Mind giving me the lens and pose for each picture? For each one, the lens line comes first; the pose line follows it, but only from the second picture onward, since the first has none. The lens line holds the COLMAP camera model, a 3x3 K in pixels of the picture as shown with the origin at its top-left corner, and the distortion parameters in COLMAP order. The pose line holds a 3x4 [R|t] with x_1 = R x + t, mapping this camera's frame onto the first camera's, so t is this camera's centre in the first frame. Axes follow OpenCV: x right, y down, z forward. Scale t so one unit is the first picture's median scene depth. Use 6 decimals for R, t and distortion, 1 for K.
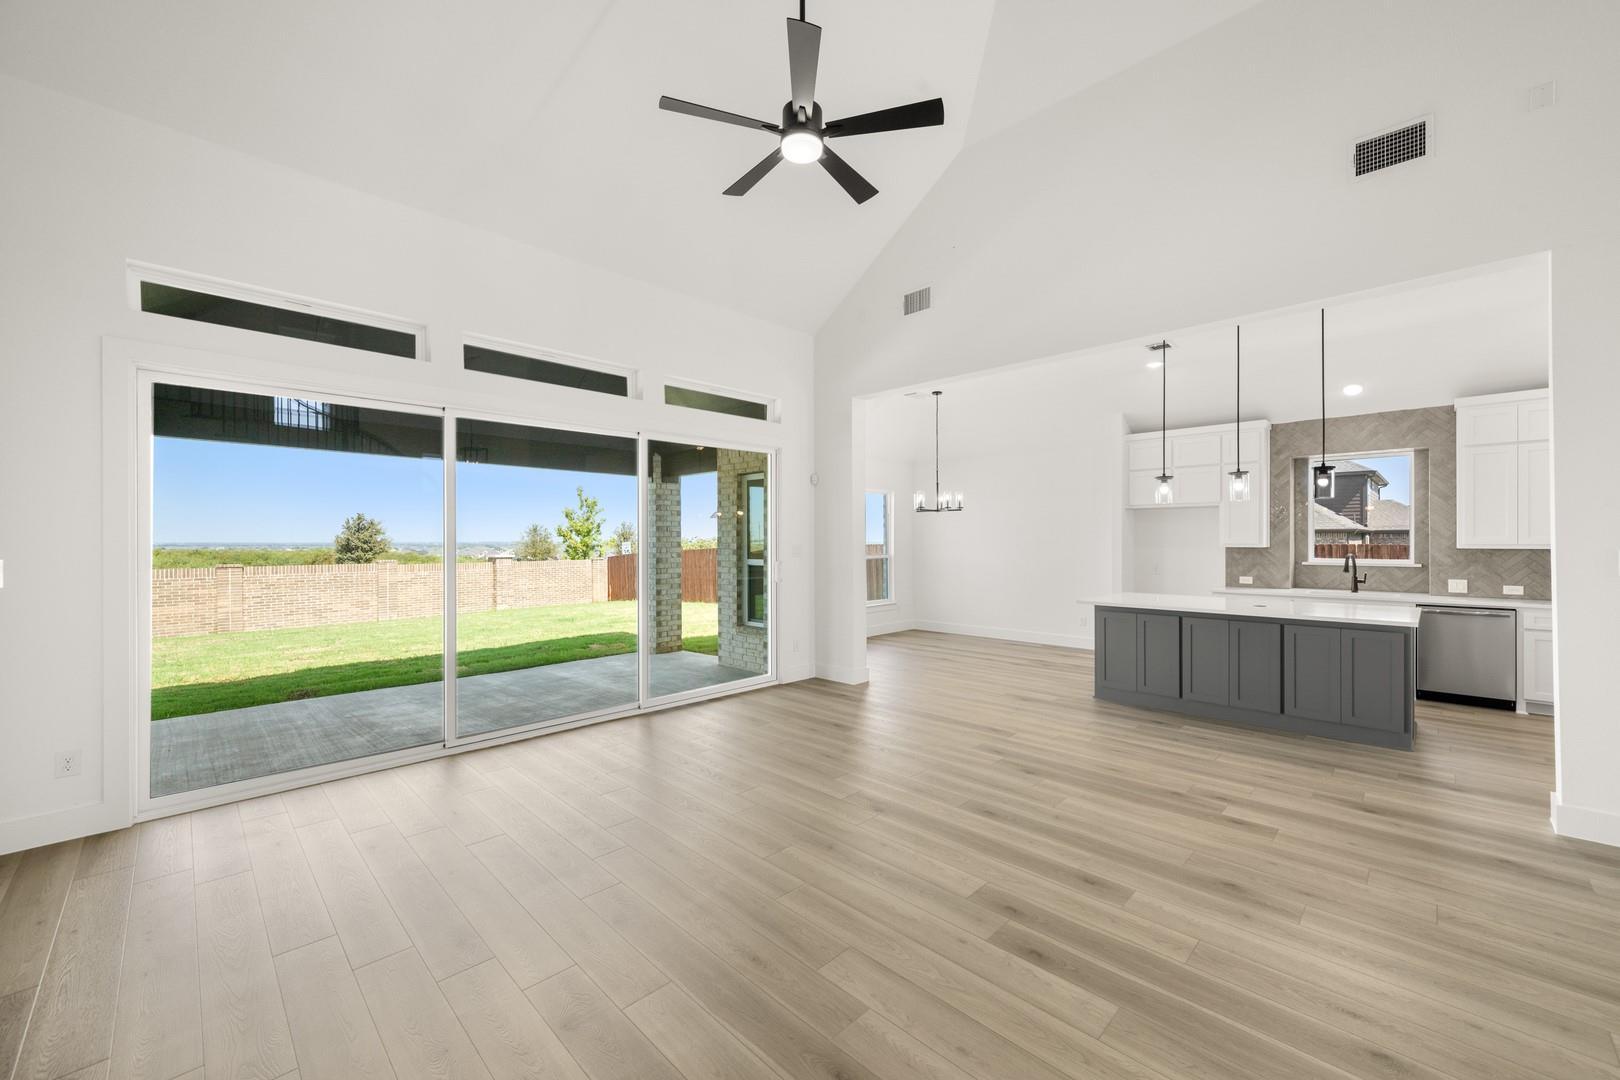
lens RADIAL K [[634.4, 0, 814.3], [0, 634.4, 539.1], [0, 0, 1]] dist [0.001015, 0.000073]
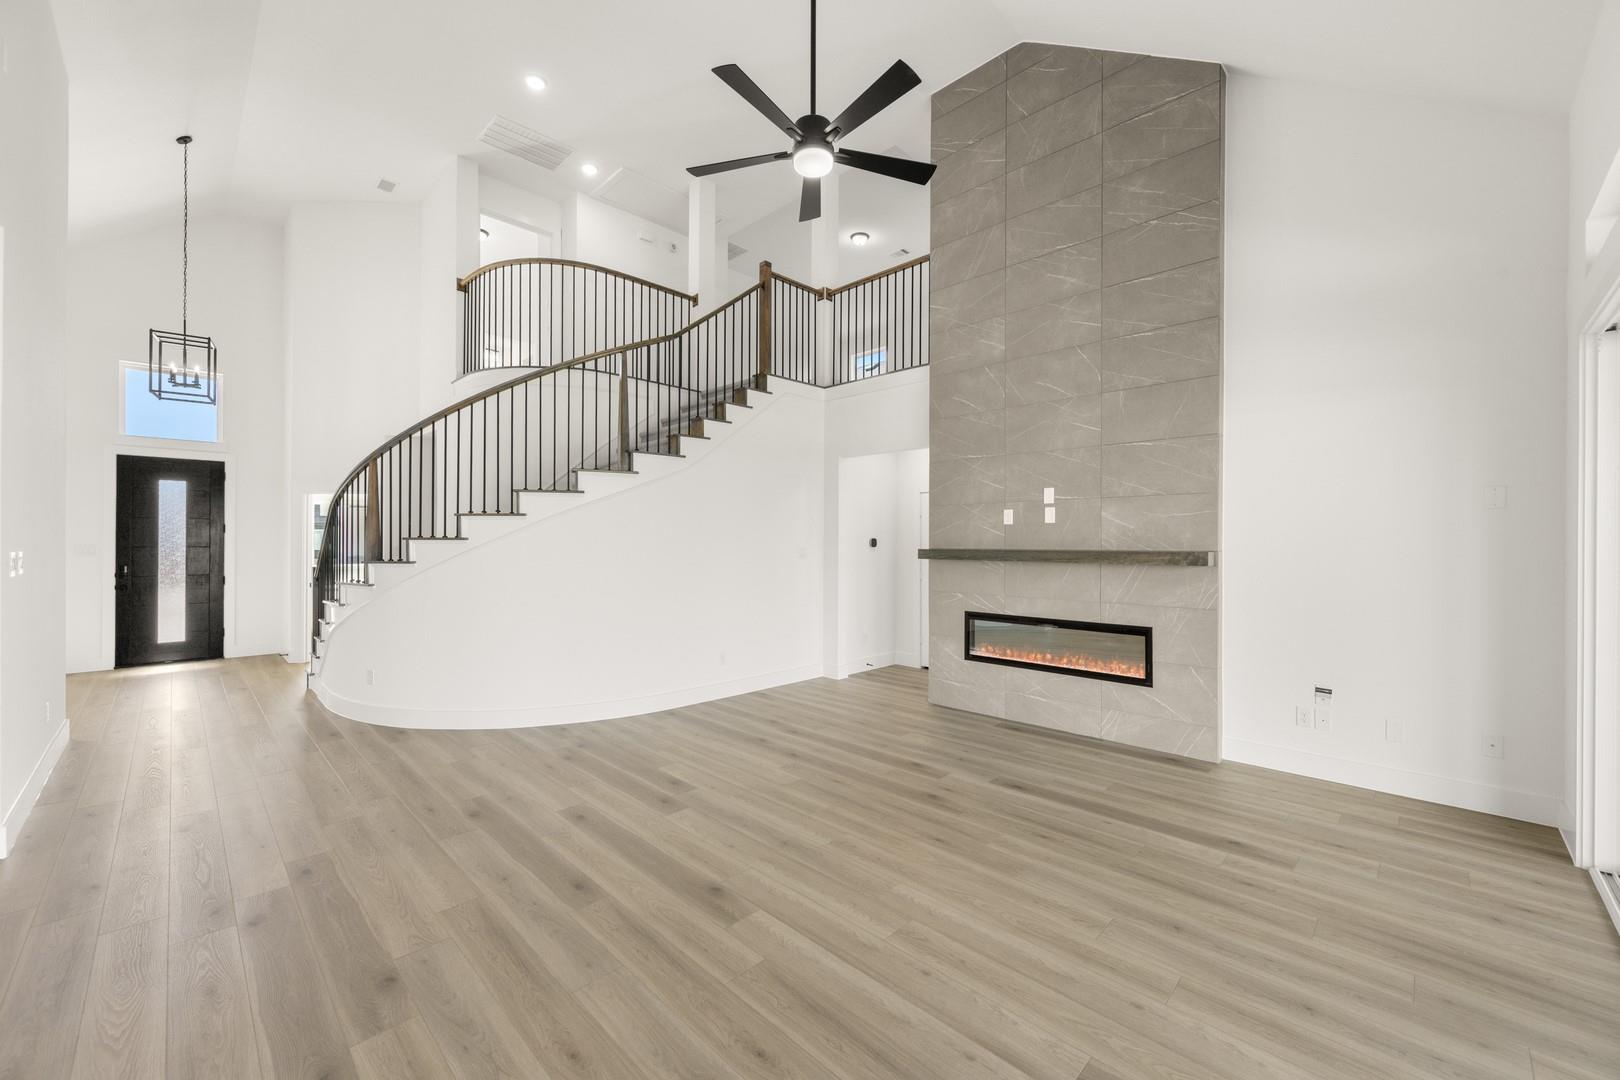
lens RADIAL K [[634.4, 0, 809.1], [0, 634.4, 538.6], [0, 0, 1]] dist [0.001015, 0.000073]
pose [[-0.999955, -0.009352, 0.001437, -0.012339], [-0.009364, 0.999925, -0.007905, -0.004451], [-0.001363, -0.007918, -0.999968, 2.373115]]
